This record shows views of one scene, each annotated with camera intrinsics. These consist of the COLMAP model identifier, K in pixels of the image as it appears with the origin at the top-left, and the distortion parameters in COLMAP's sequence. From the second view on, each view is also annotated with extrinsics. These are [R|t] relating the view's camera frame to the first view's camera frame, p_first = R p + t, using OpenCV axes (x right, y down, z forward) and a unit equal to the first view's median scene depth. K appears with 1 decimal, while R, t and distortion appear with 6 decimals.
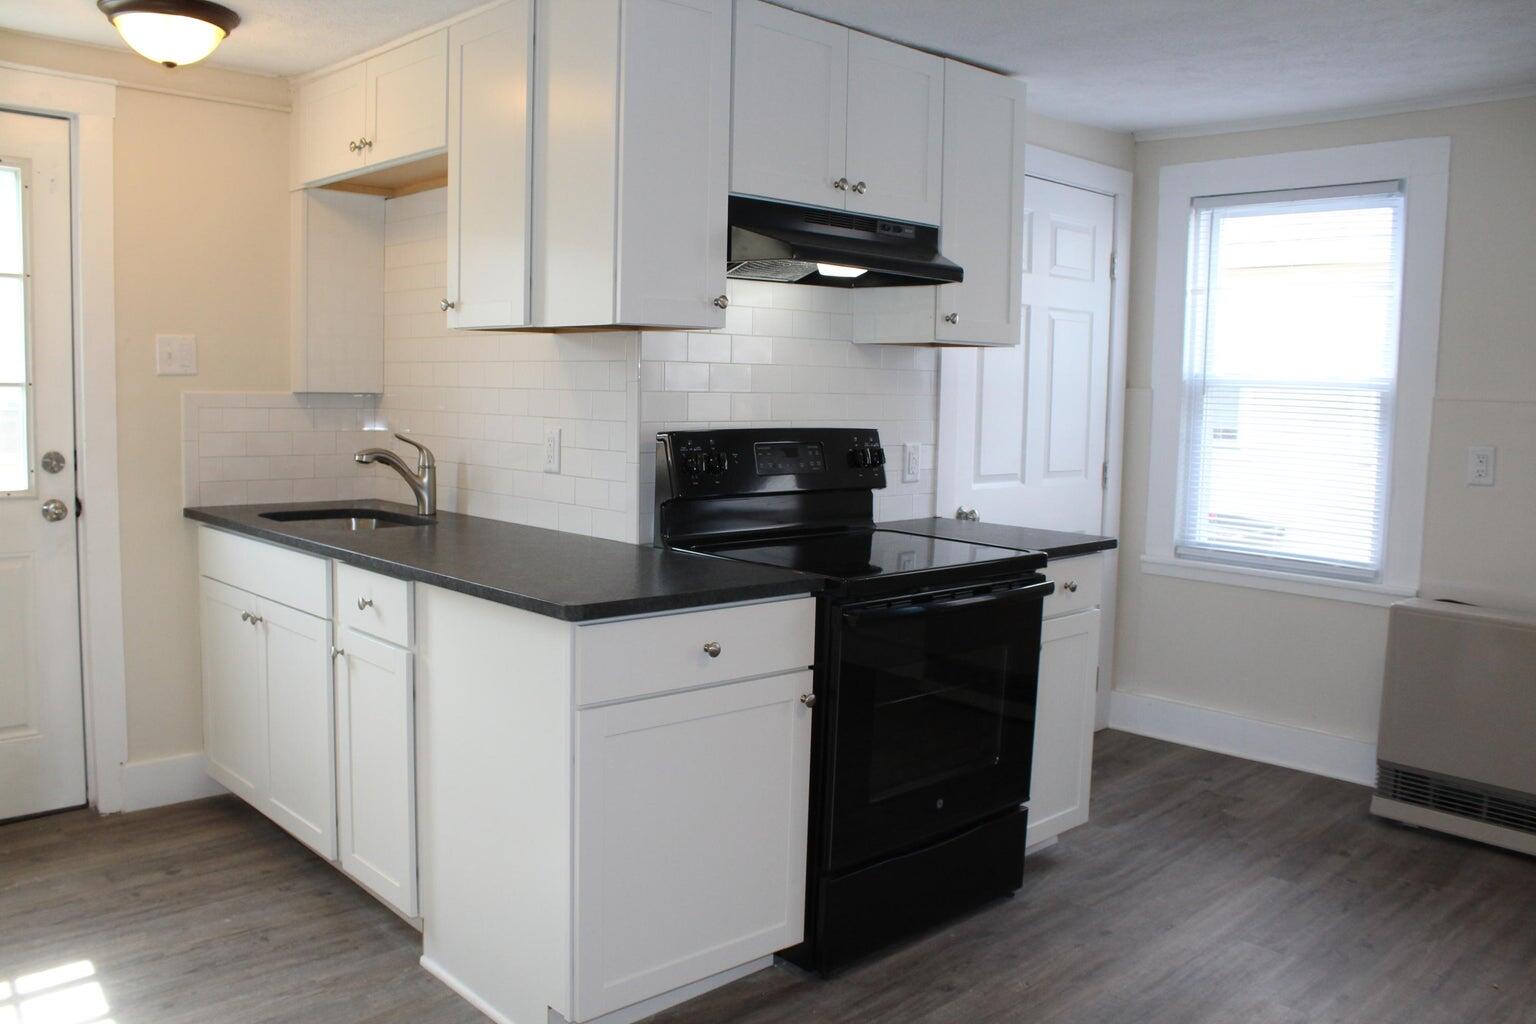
lens RADIAL K [[1262.5, 0, 753.7], [0, 1262.5, 518.0], [0, 0, 1]] dist [-0.151047, 0.110437]
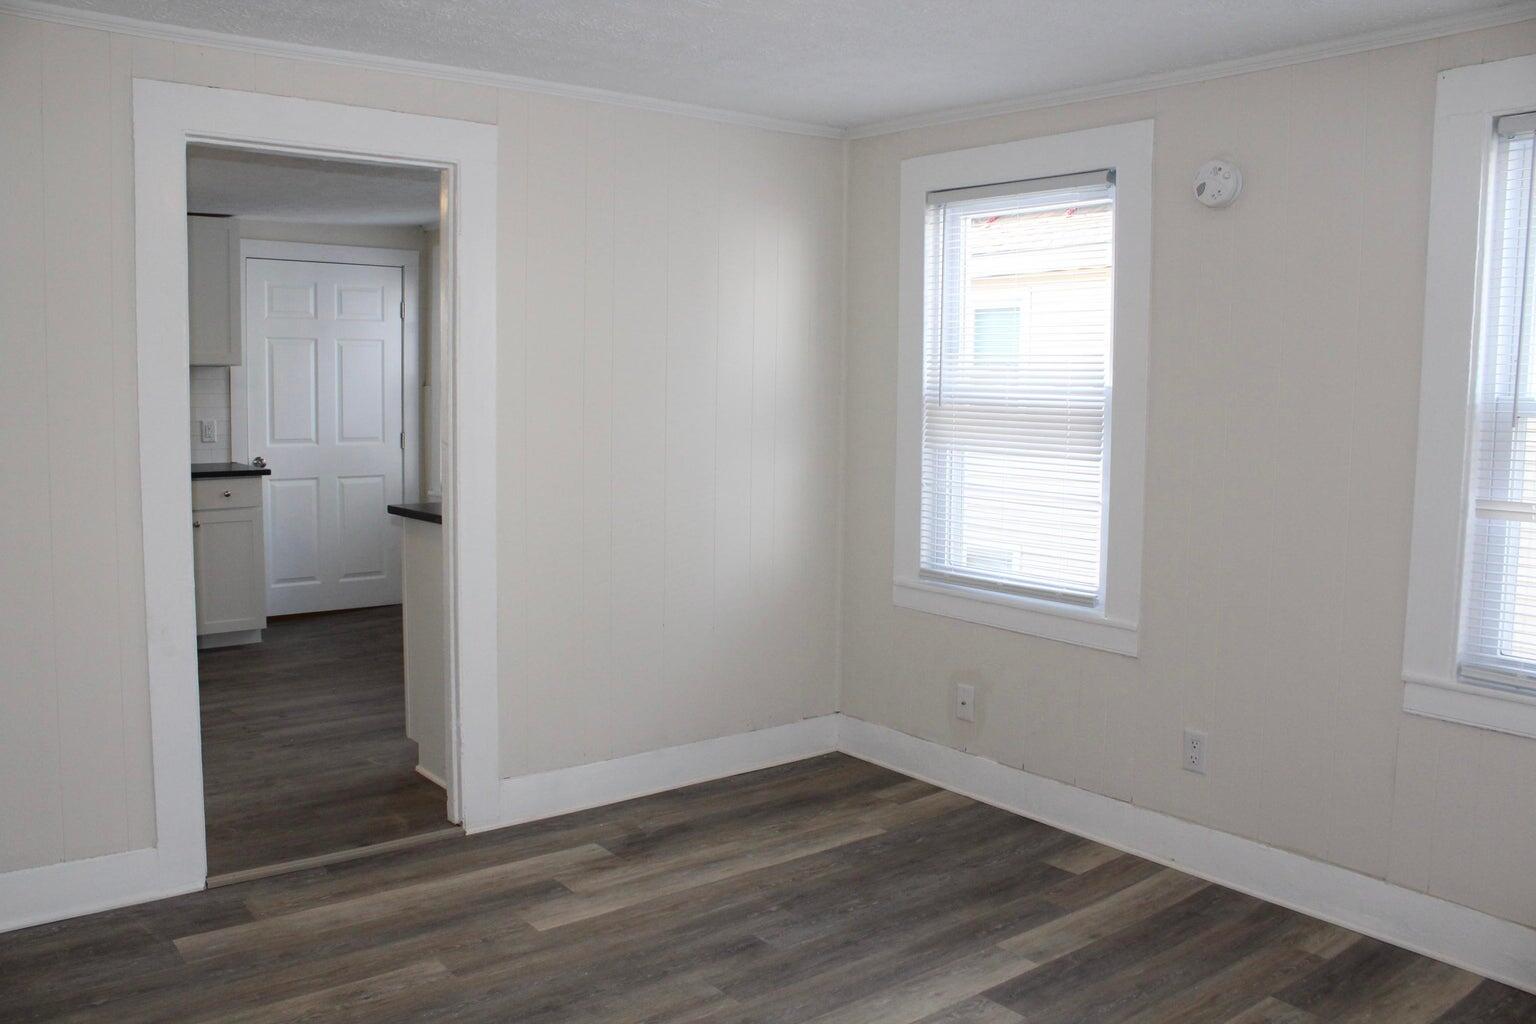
lens RADIAL K [[1262.5, 0, 750.9], [0, 1262.5, 516.4], [0, 0, 1]] dist [-0.151047, 0.110437]
pose [[0.996968, 0.004484, -0.077687, 1.123080], [-0.004631, 0.999988, -0.001722, 0.083607], [0.077678, 0.002076, 0.996976, -0.743446]]
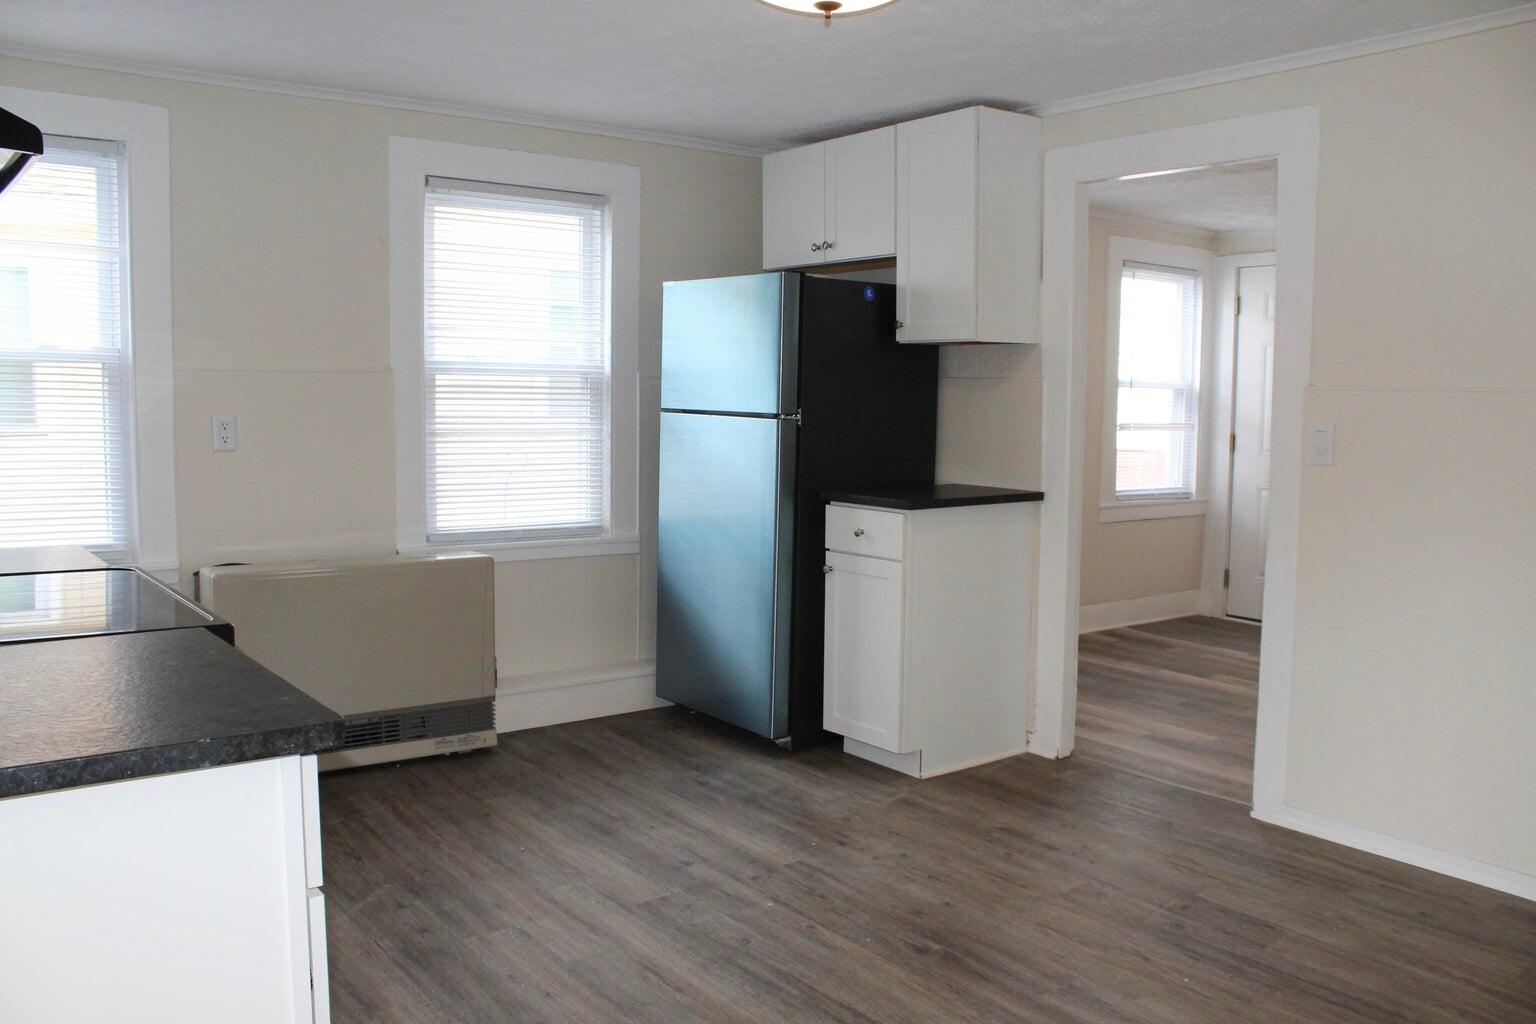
lens RADIAL K [[1262.5, 0, 764.8], [0, 1262.5, 513.6], [0, 0, 1]] dist [-0.151047, 0.110437]
pose [[0.094694, -0.118719, 0.988402, -0.448972], [0.086049, 0.990124, 0.110682, -0.055663], [-0.991781, 0.074570, 0.103975, 0.463831]]
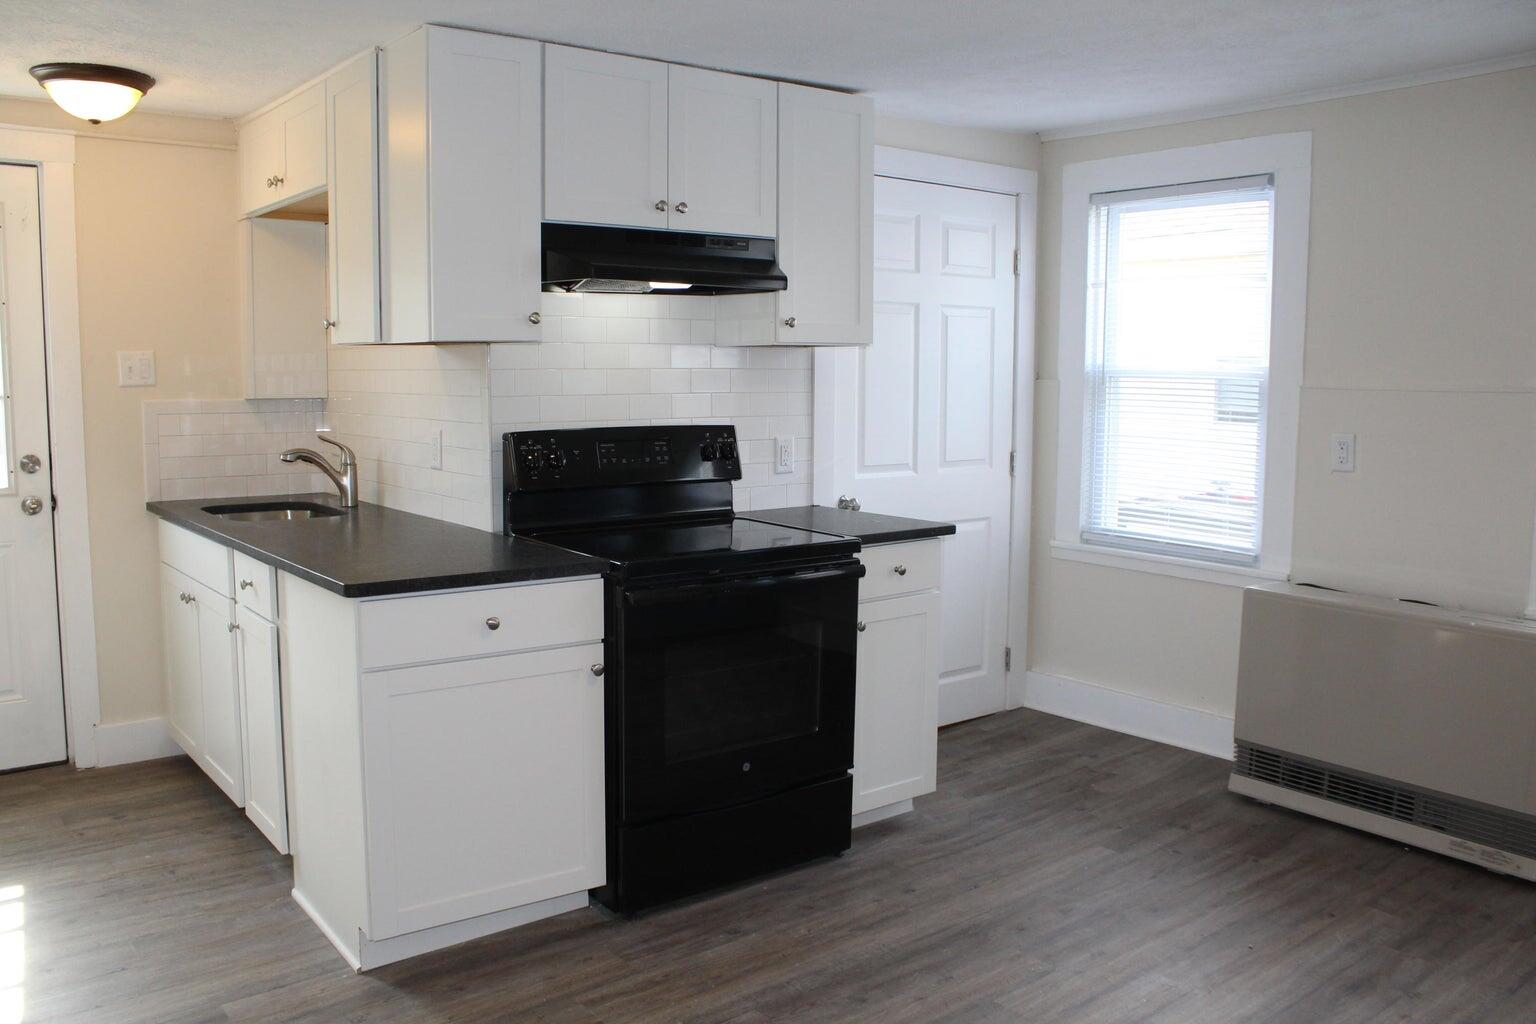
lens RADIAL K [[1262.5, 0, 756.2], [0, 1262.5, 520.7], [0, 0, 1]] dist [-0.151047, 0.110437]
pose [[0.995130, -0.005070, -0.098445, 0.225620], [0.006325, 0.999903, 0.012444, -0.001720], [0.098372, -0.013006, 0.995065, -0.082396]]
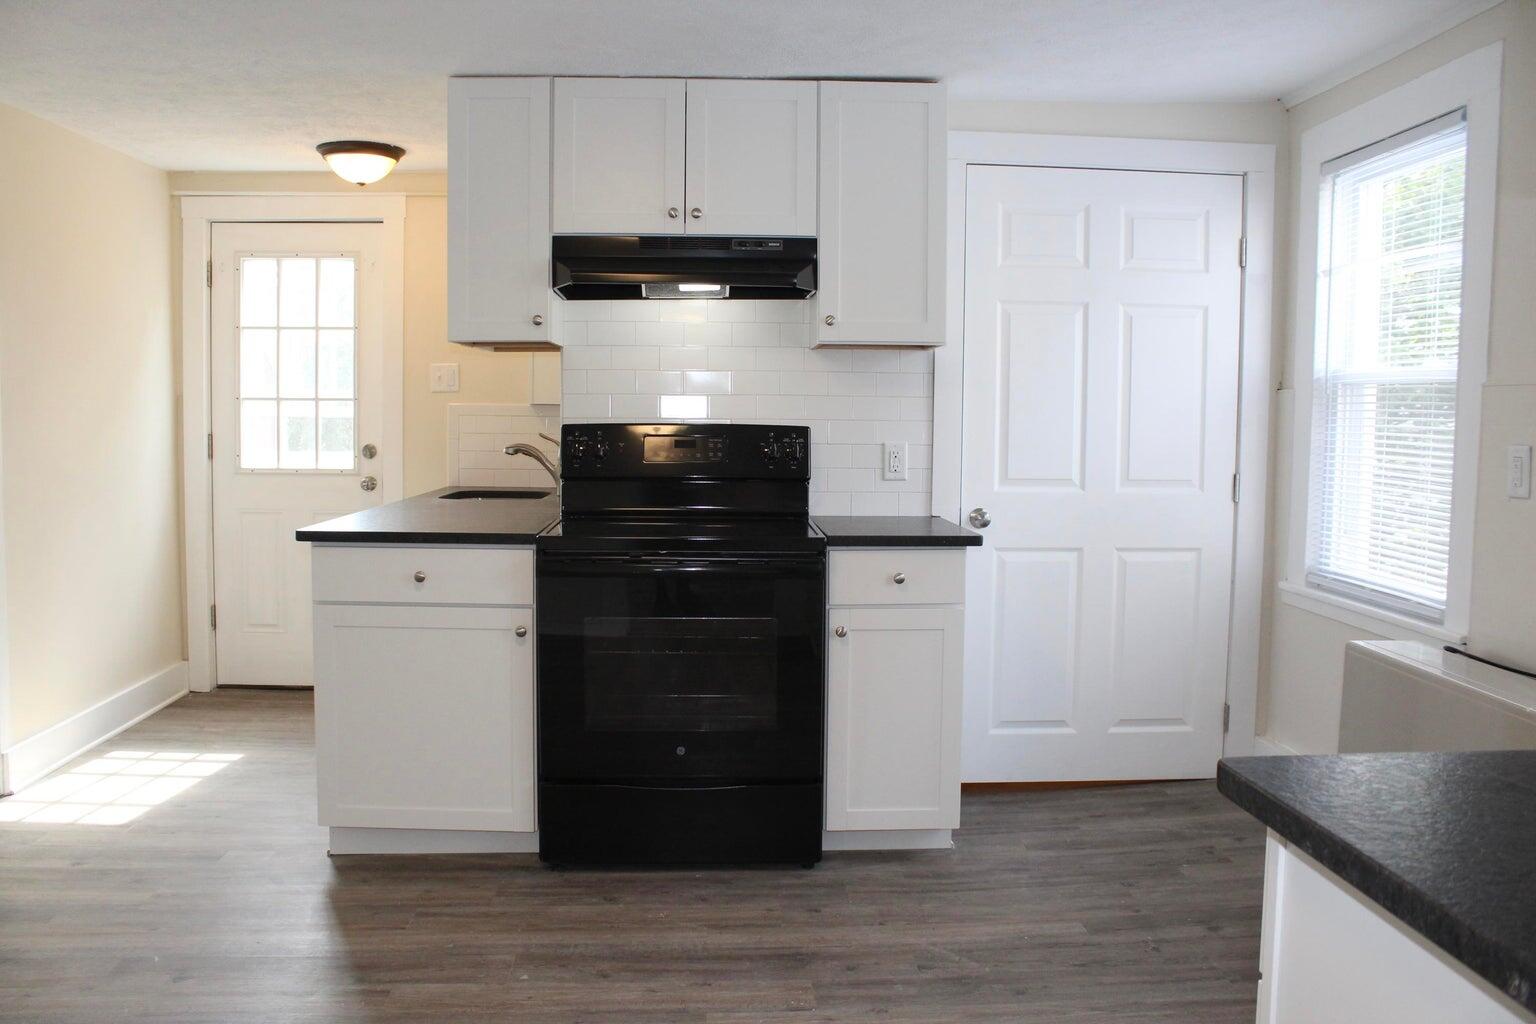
lens RADIAL K [[1262.5, 0, 755.9], [0, 1262.5, 512.9], [0, 0, 1]] dist [-0.151047, 0.110437]
pose [[0.761573, 0.037160, -0.647013, 0.779057], [-0.062222, 0.997935, -0.015925, 0.024396], [0.645085, 0.052386, 0.762313, 0.143958]]
